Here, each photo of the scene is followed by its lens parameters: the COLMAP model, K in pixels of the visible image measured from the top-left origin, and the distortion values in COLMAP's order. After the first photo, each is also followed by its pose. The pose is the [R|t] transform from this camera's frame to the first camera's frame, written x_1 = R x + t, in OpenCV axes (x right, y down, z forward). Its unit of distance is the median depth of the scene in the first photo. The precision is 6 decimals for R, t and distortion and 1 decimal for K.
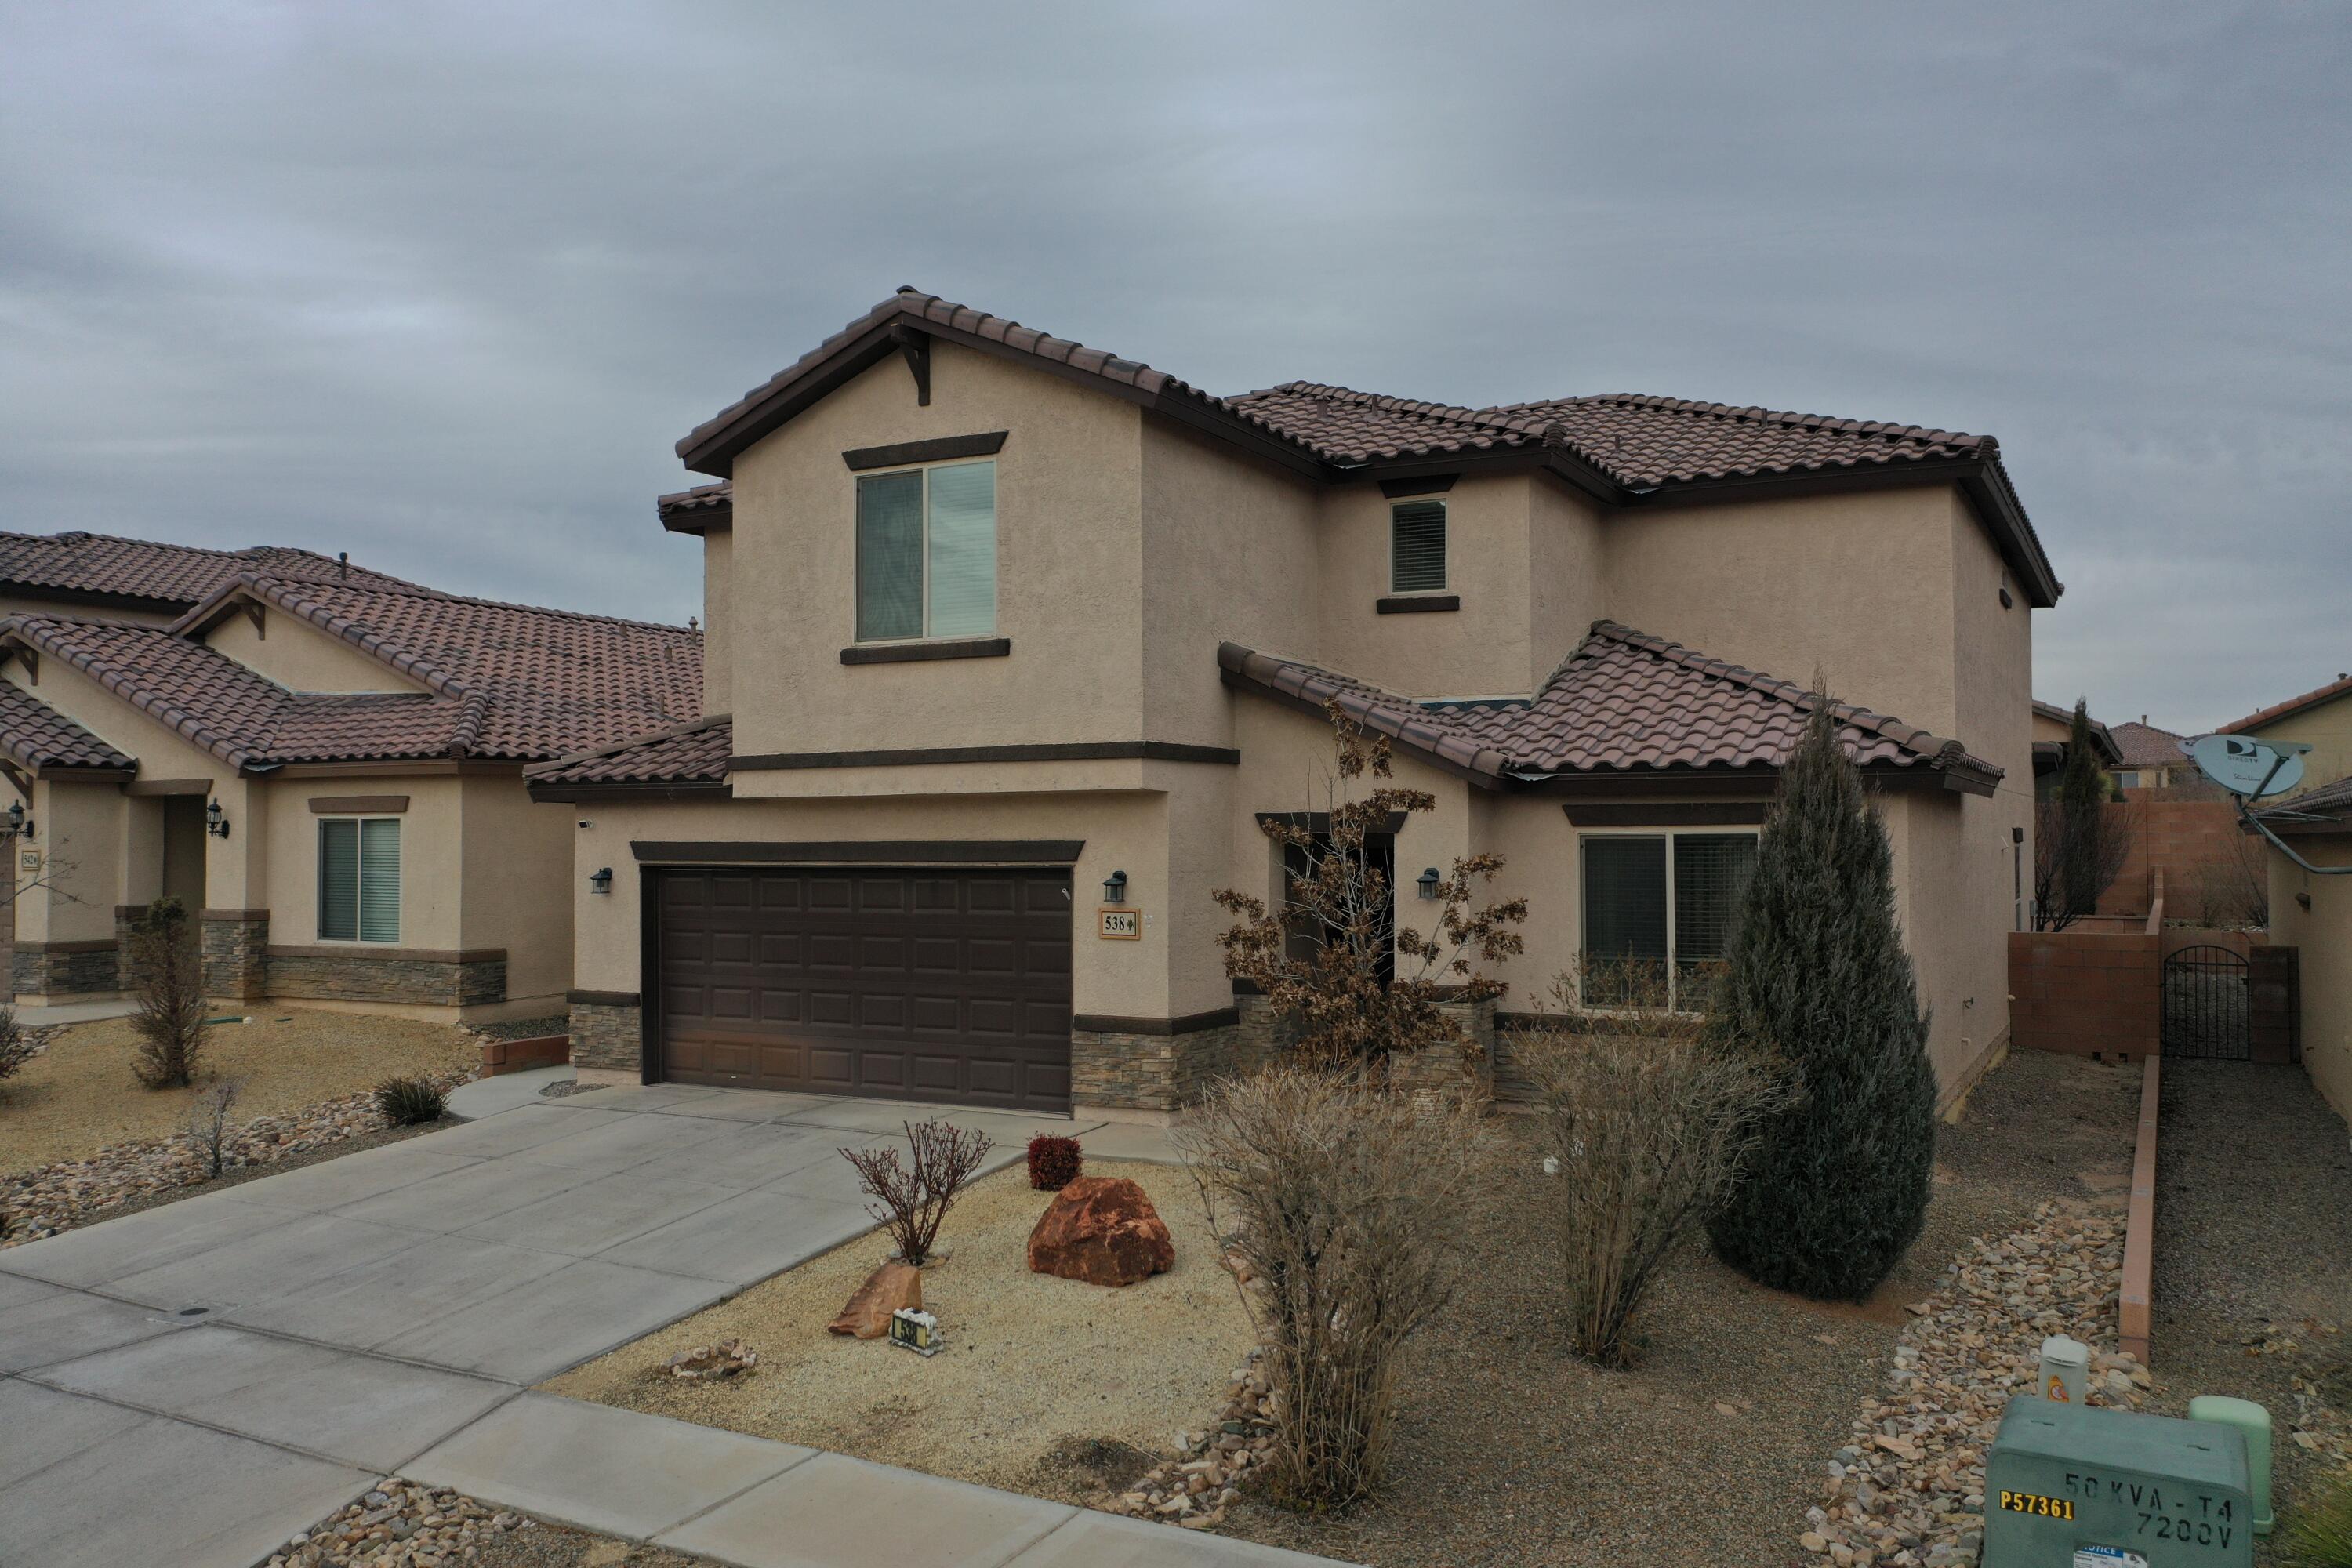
lens RADIAL K [[1856.9, 0, 1168.8], [0, 1856.9, 787.7], [0, 0, 1]] dist [-0.006457, -0.000238]
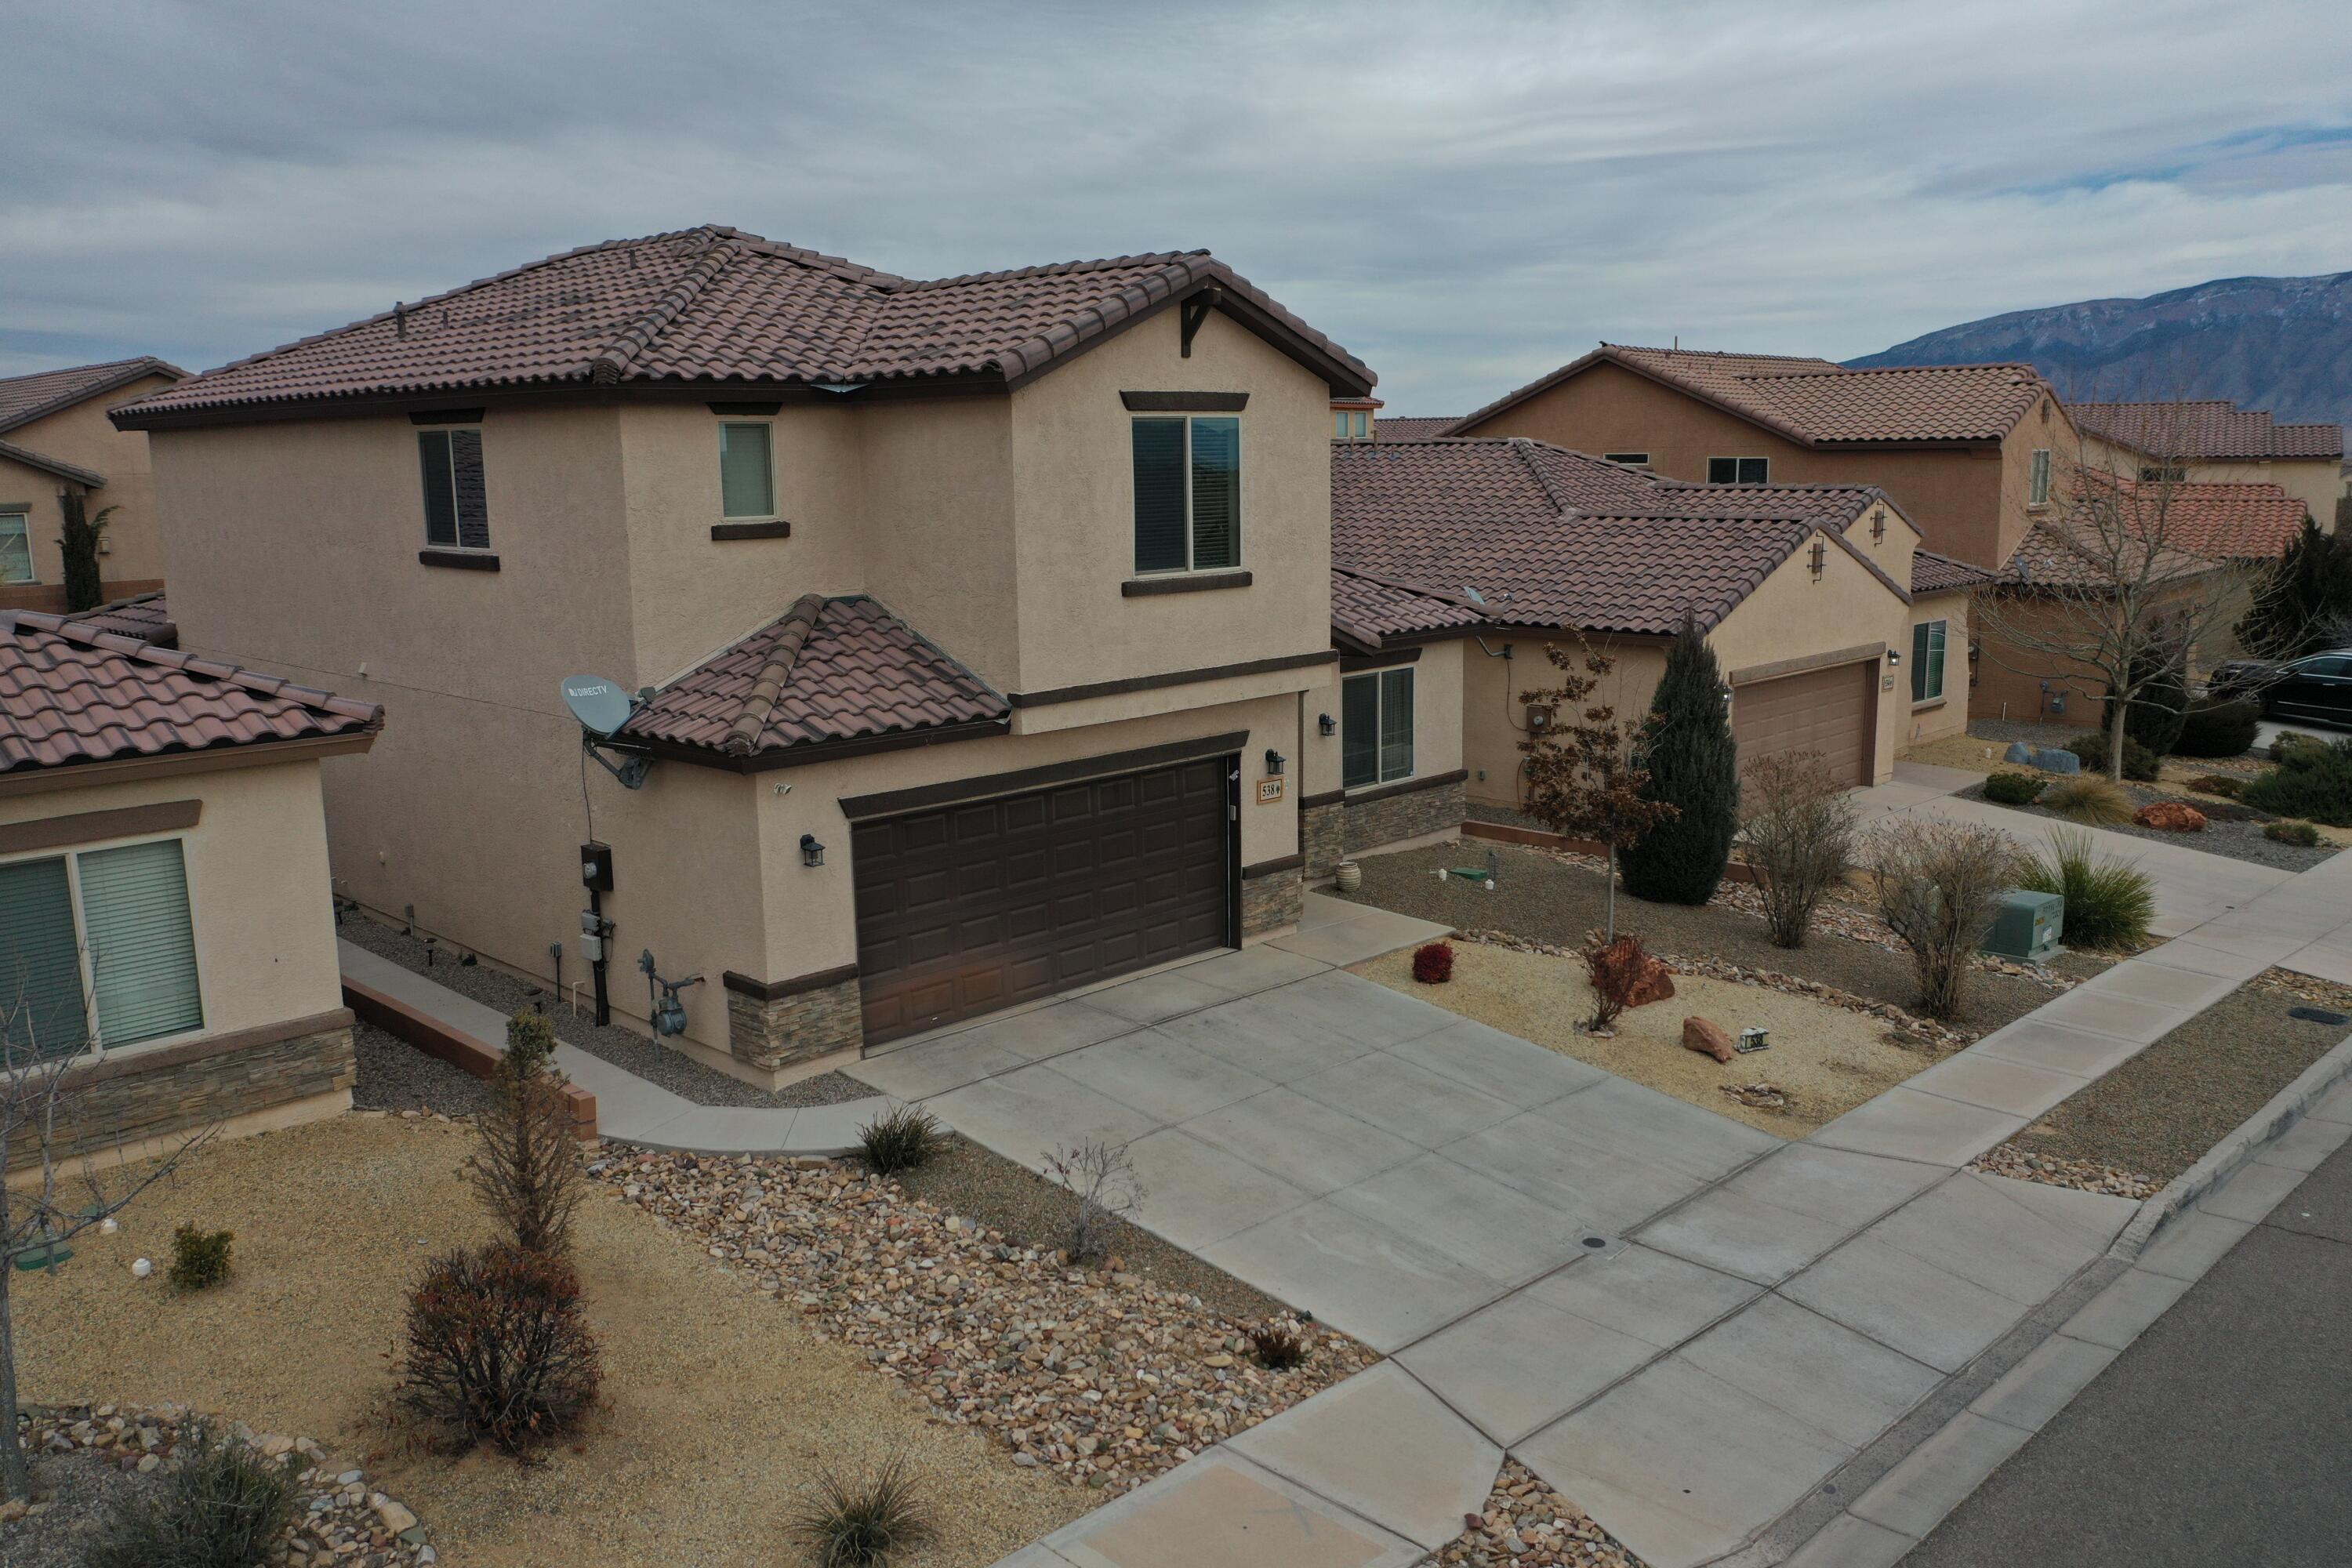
lens RADIAL K [[1857.0, 0, 1168.6], [0, 1857.0, 787.2], [0, 0, 1]] dist [-0.001185, 0.003759]
pose [[0.287269, -0.173732, 0.941963, -1.218227], [-0.011210, 0.982736, 0.184671, -0.159915], [-0.957784, -0.063610, 0.280362, 0.689991]]
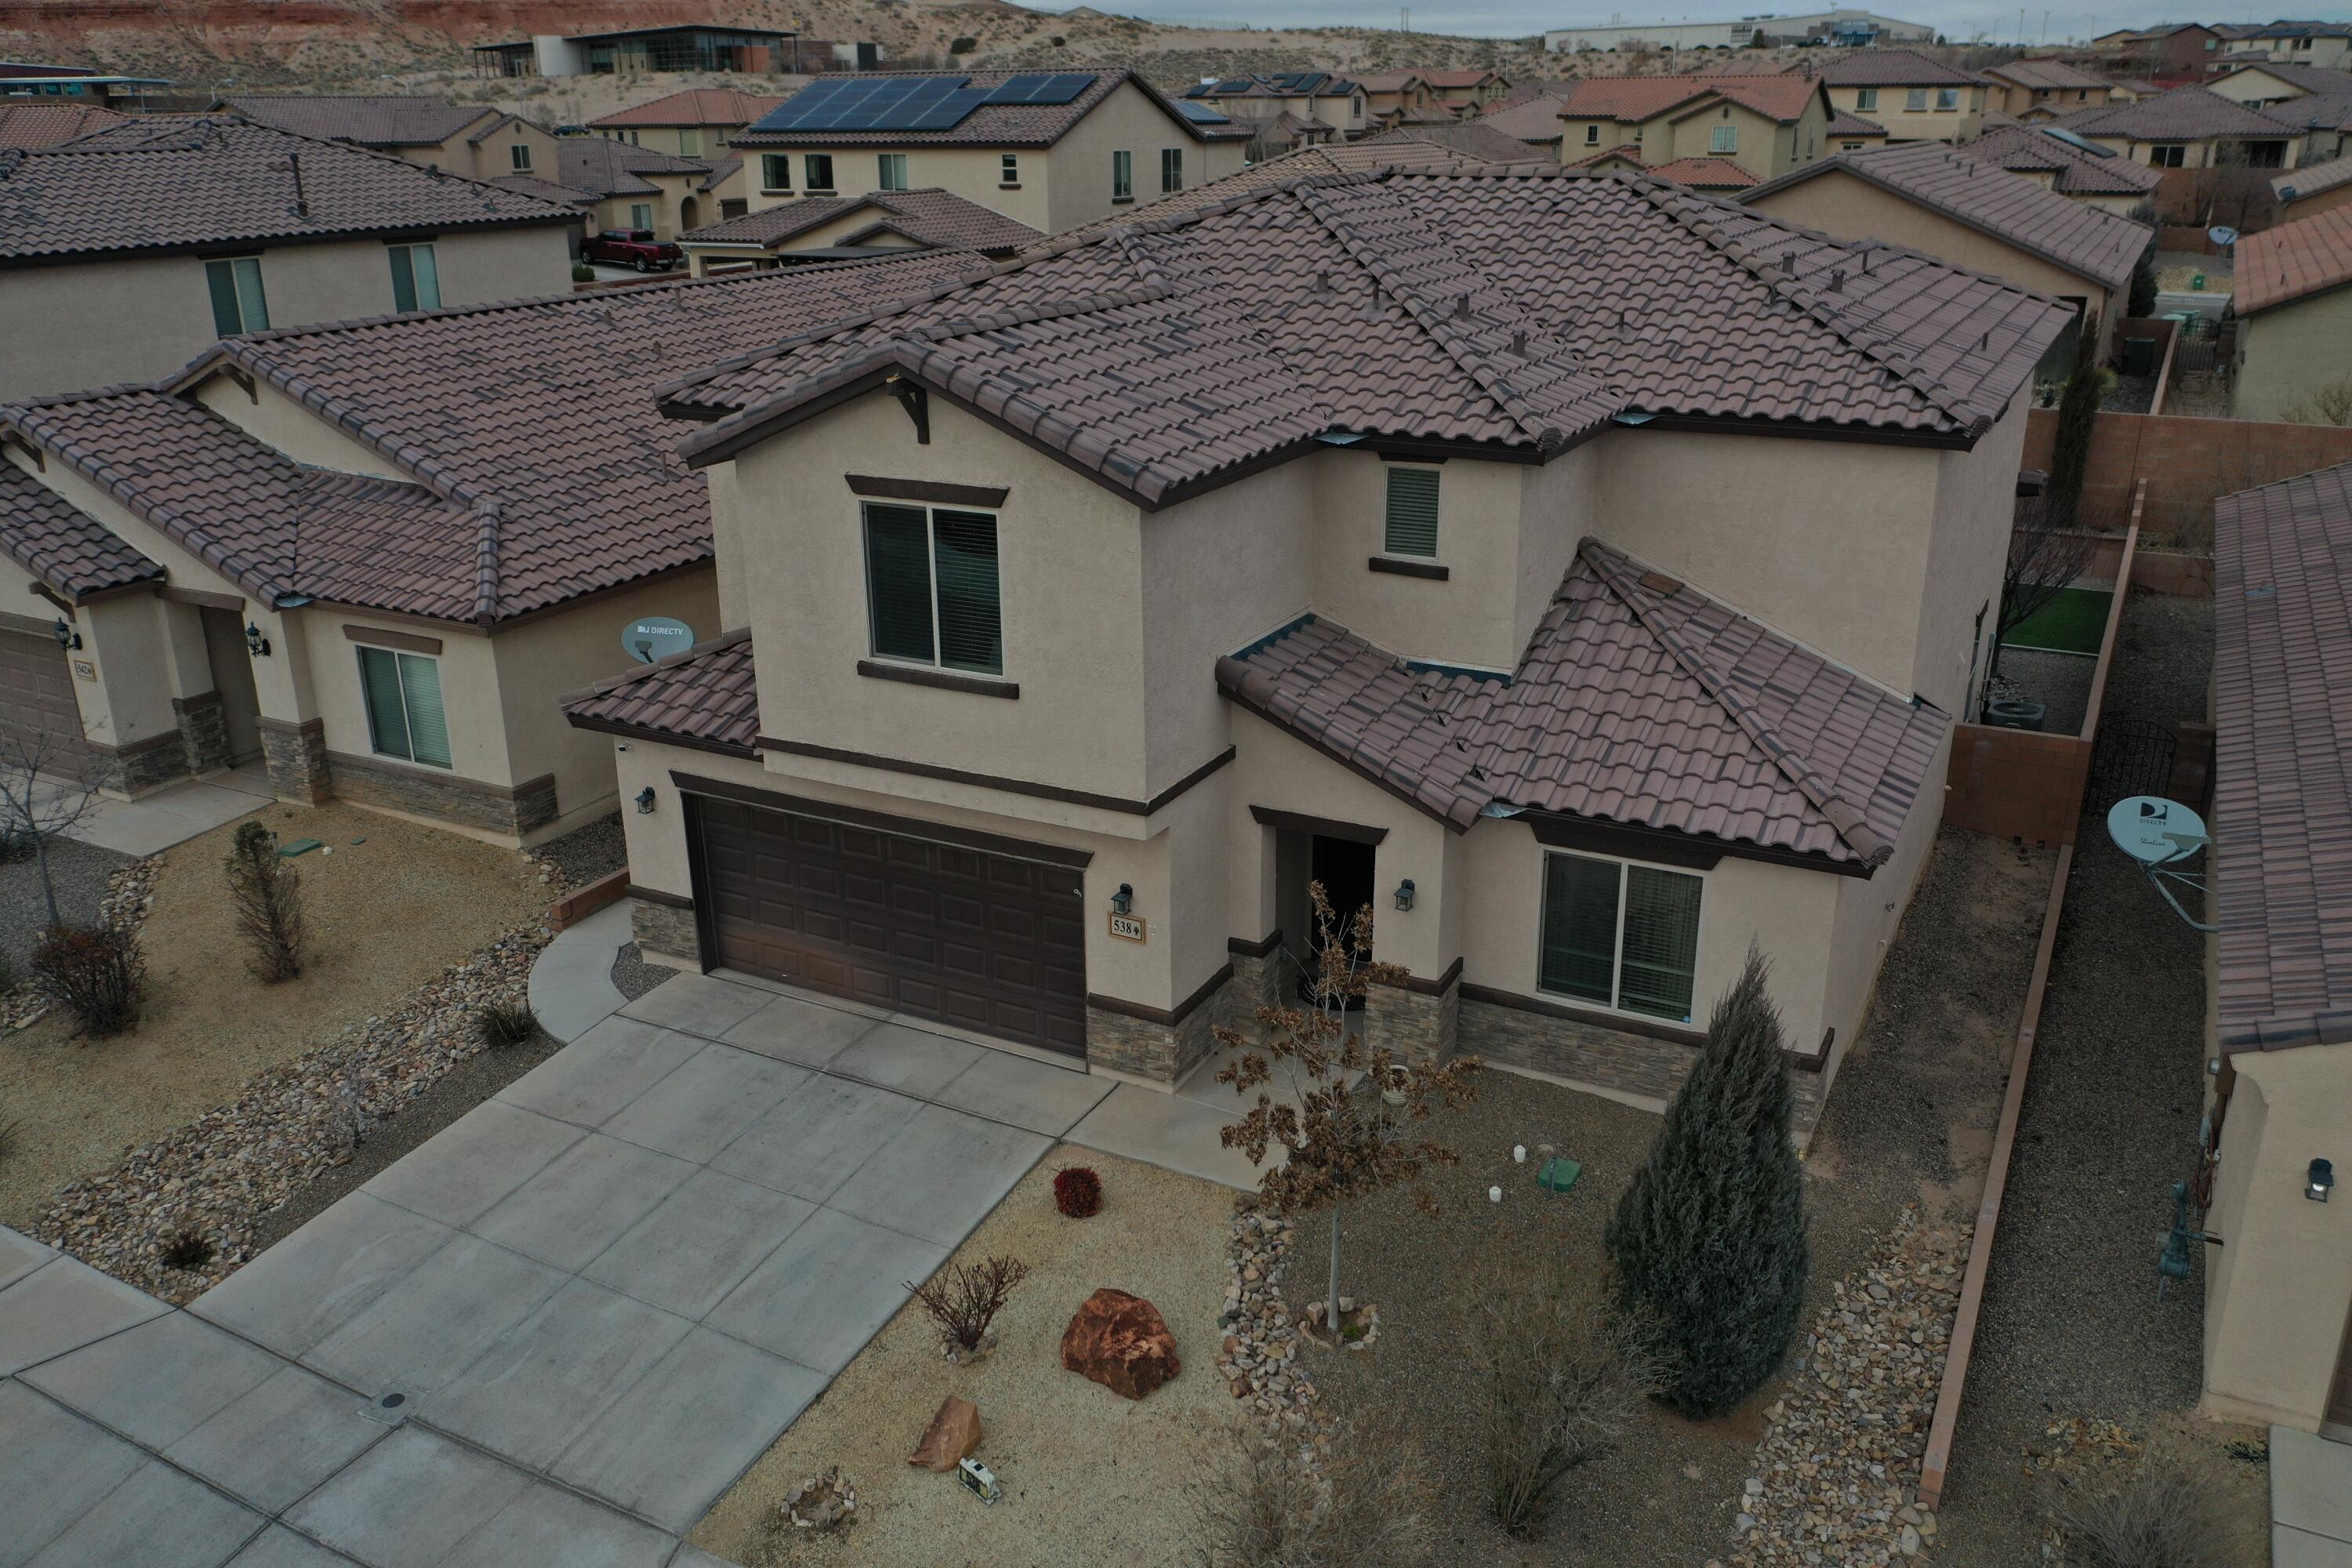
lens RADIAL K [[1856.9, 0, 1168.8], [0, 1856.9, 787.7], [0, 0, 1]] dist [-0.006457, -0.000238]
pose [[0.999962, -0.008610, 0.001318, -0.002061], [0.007513, 0.929180, 0.369551, -0.406208], [-0.004407, -0.369527, 0.929209, -0.005943]]
